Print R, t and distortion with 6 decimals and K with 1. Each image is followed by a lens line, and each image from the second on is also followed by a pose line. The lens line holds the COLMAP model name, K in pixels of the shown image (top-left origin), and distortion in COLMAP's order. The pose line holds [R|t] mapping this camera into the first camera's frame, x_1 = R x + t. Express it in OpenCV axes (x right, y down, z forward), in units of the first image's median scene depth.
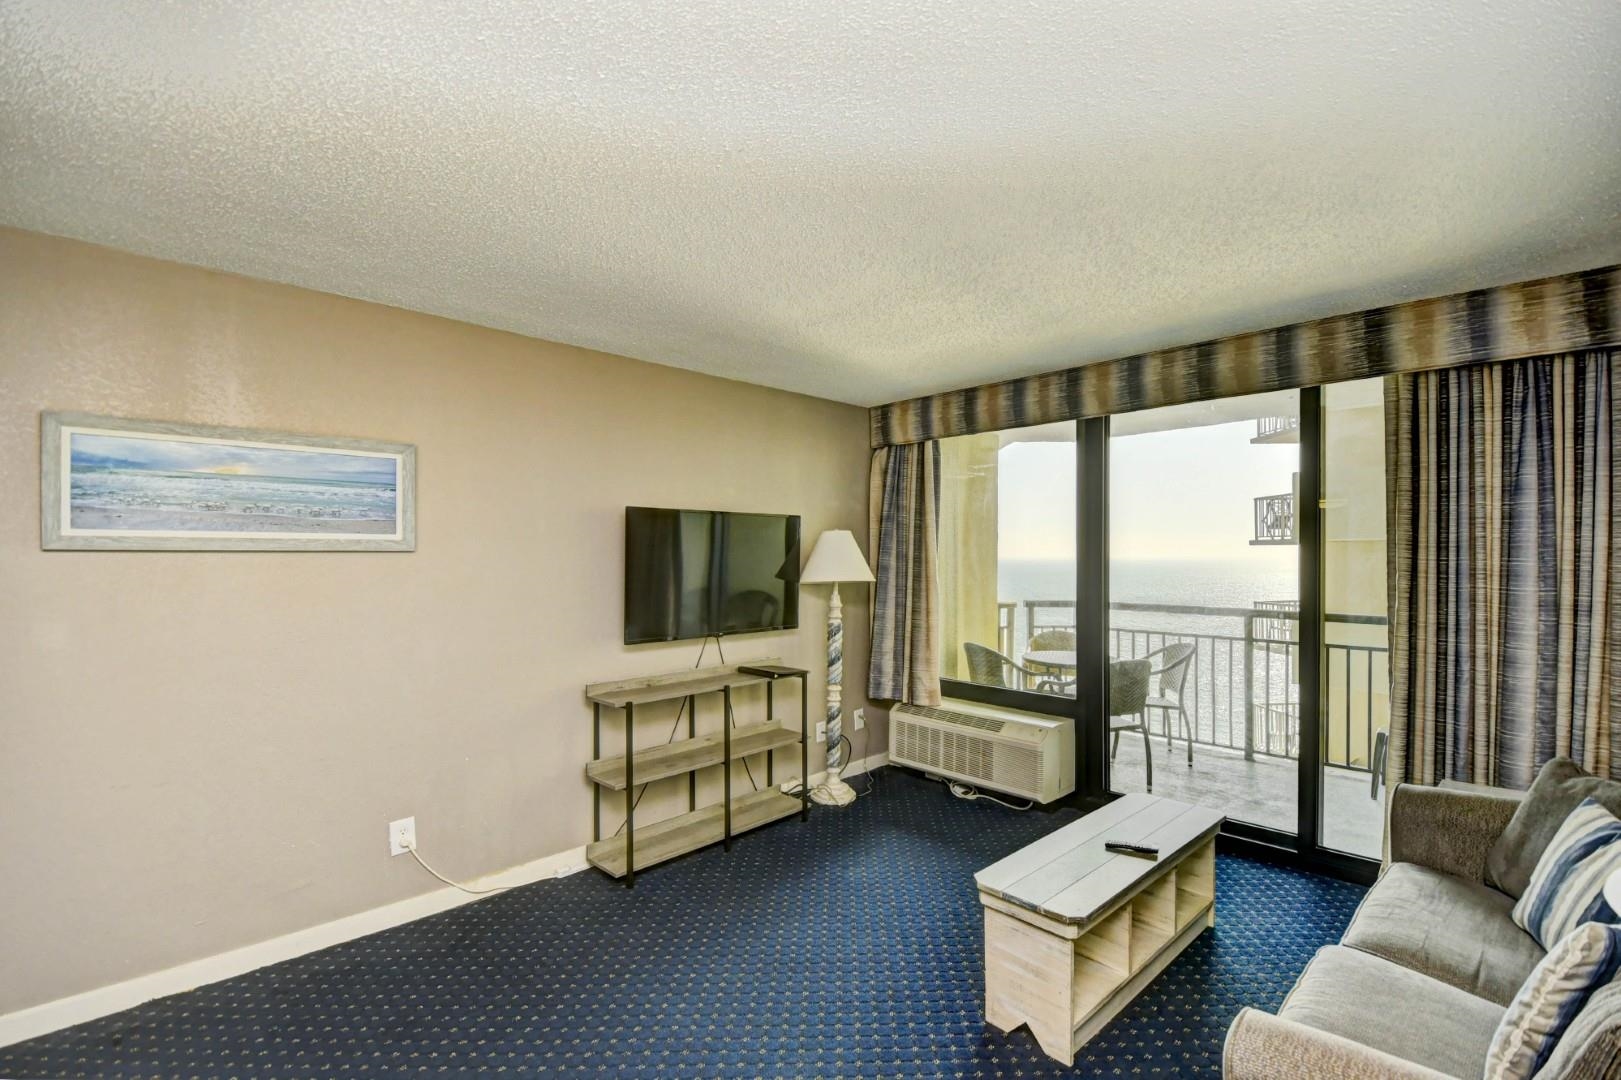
lens RADIAL K [[715.6, 0, 814.0], [0, 715.6, 558.0], [0, 0, 1]] dist [0.018316, -0.019905]
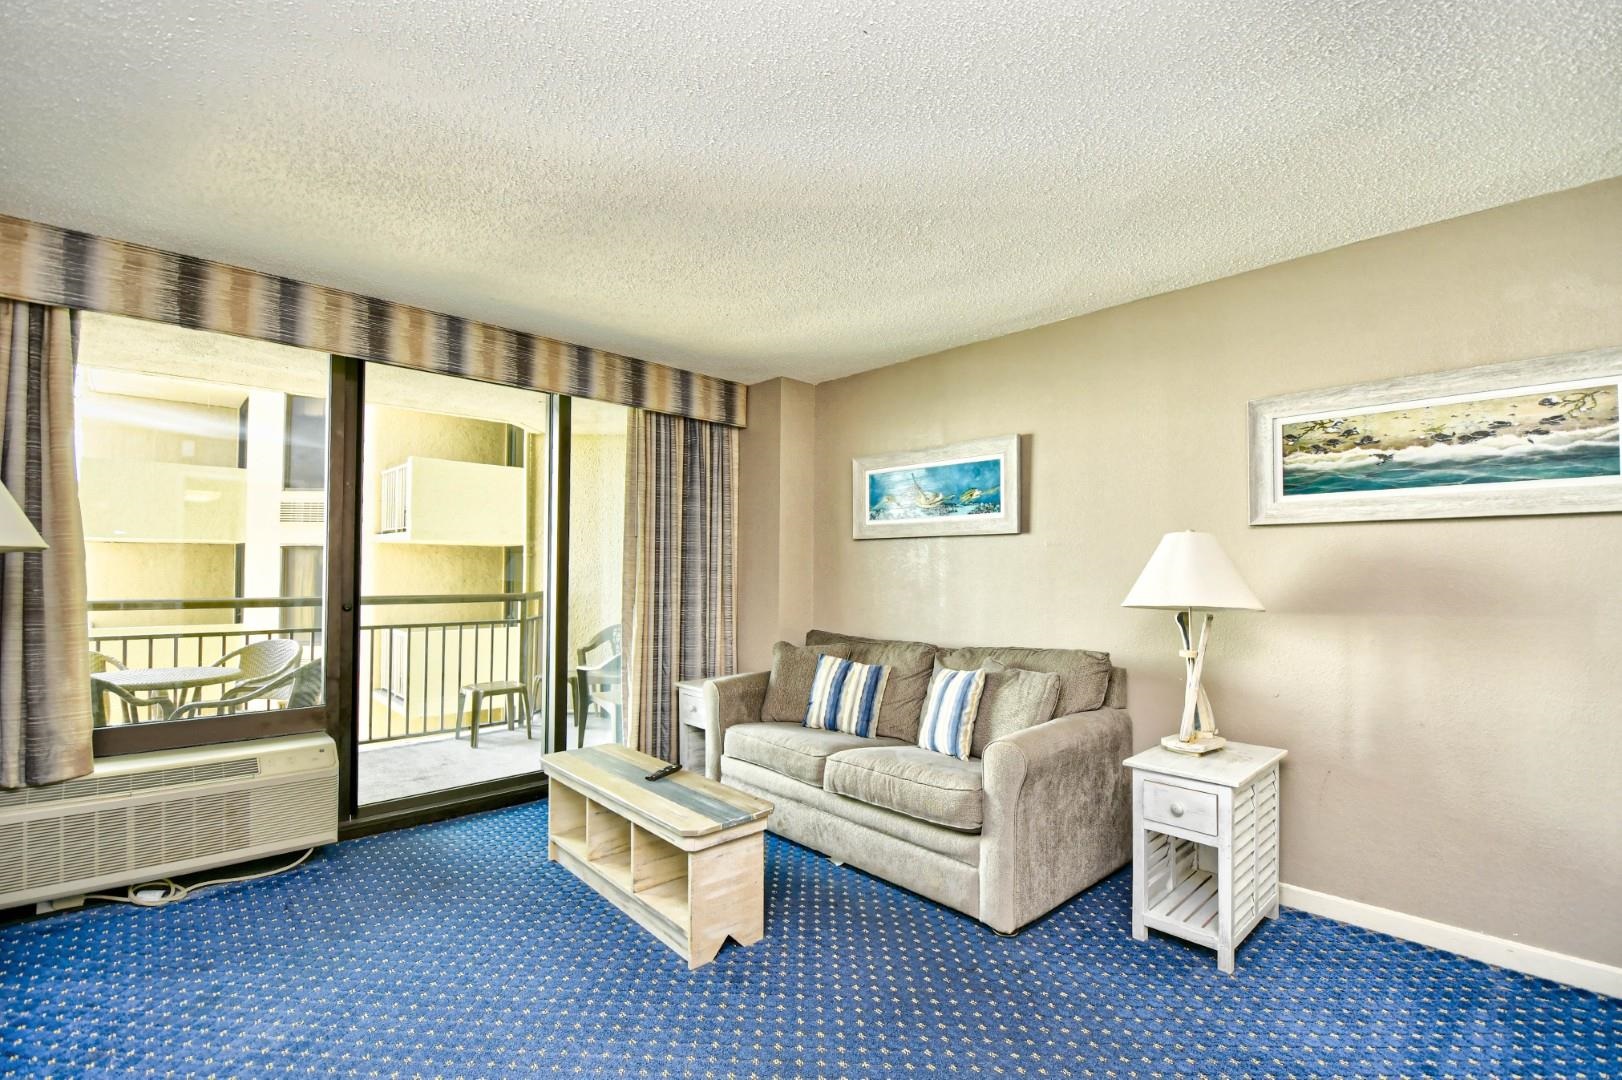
lens RADIAL K [[716.0, 0, 814.5], [0, 716.0, 558.0], [0, 0, 1]] dist [0.018316, -0.019905]
pose [[0.020388, 0.019887, 0.999594, -0.583673], [-0.000460, 0.999802, -0.019881, 0.066399], [-0.999792, -0.000055, 0.020393, 0.608902]]
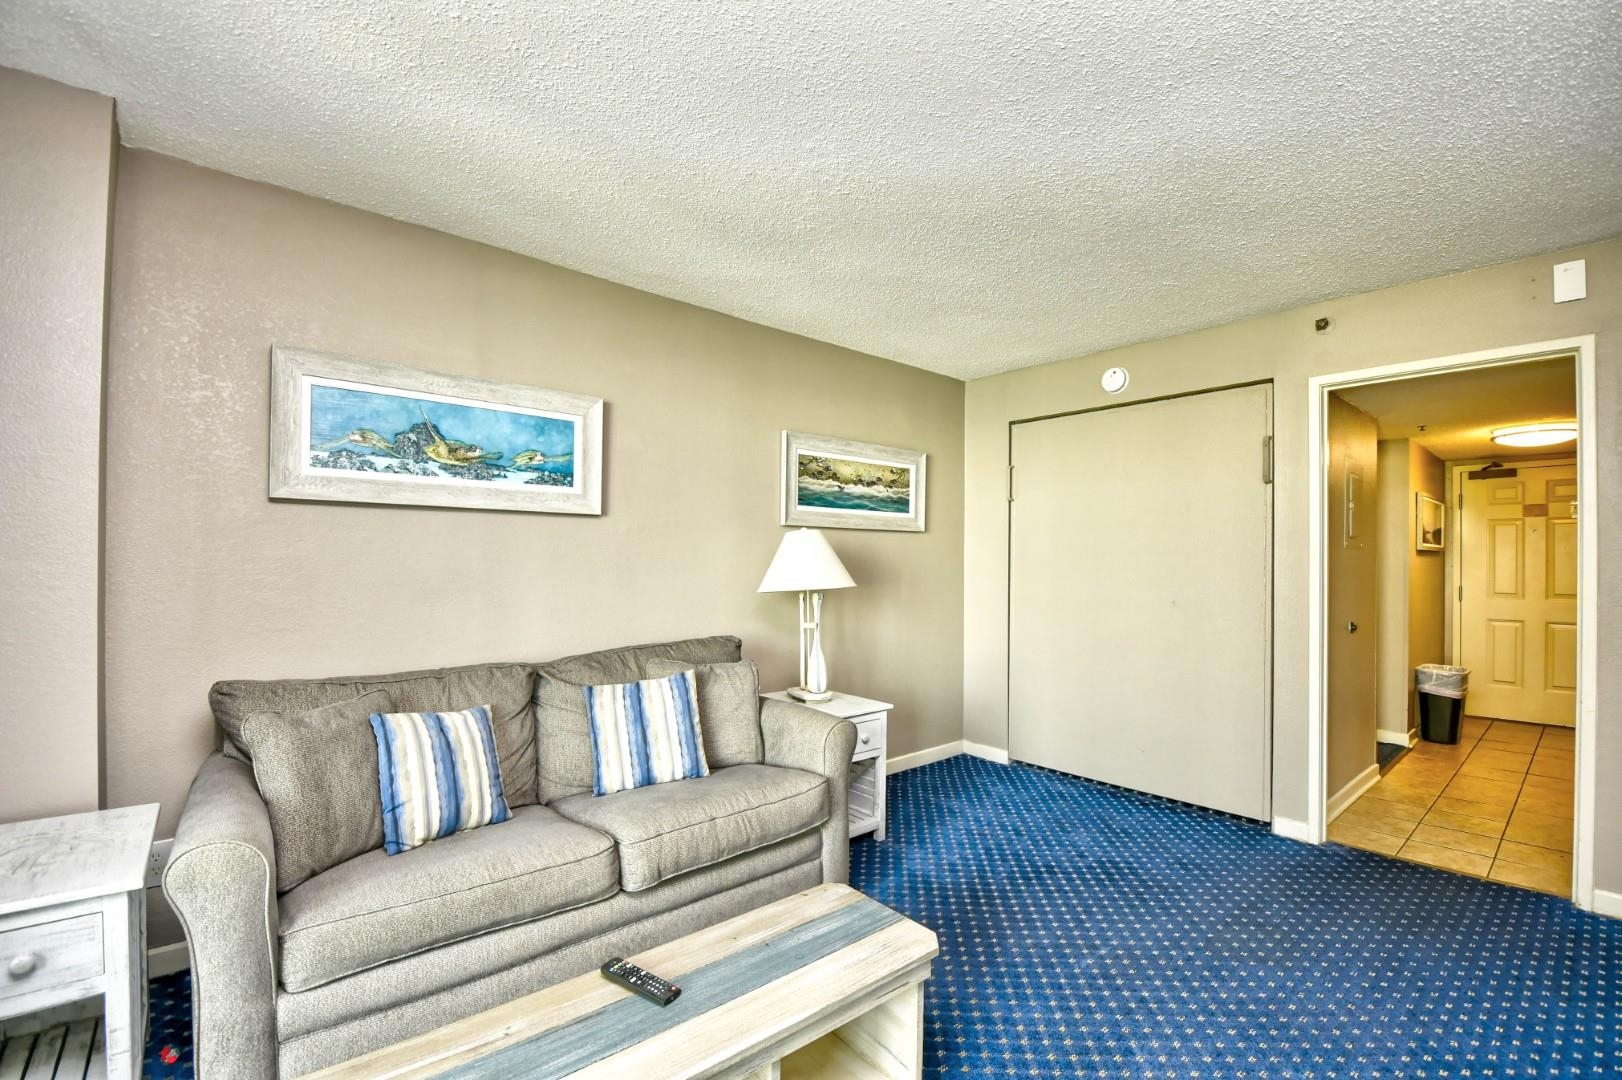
lens RADIAL K [[716.0, 0, 814.5], [0, 716.0, 558.0], [0, 0, 1]] dist [0.018316, -0.019905]
pose [[-0.998418, -0.004115, 0.056085, 0.233158], [-0.004120, 0.999992, 0.000026, 0.061141], [-0.056085, -0.000206, -0.998426, 1.279760]]
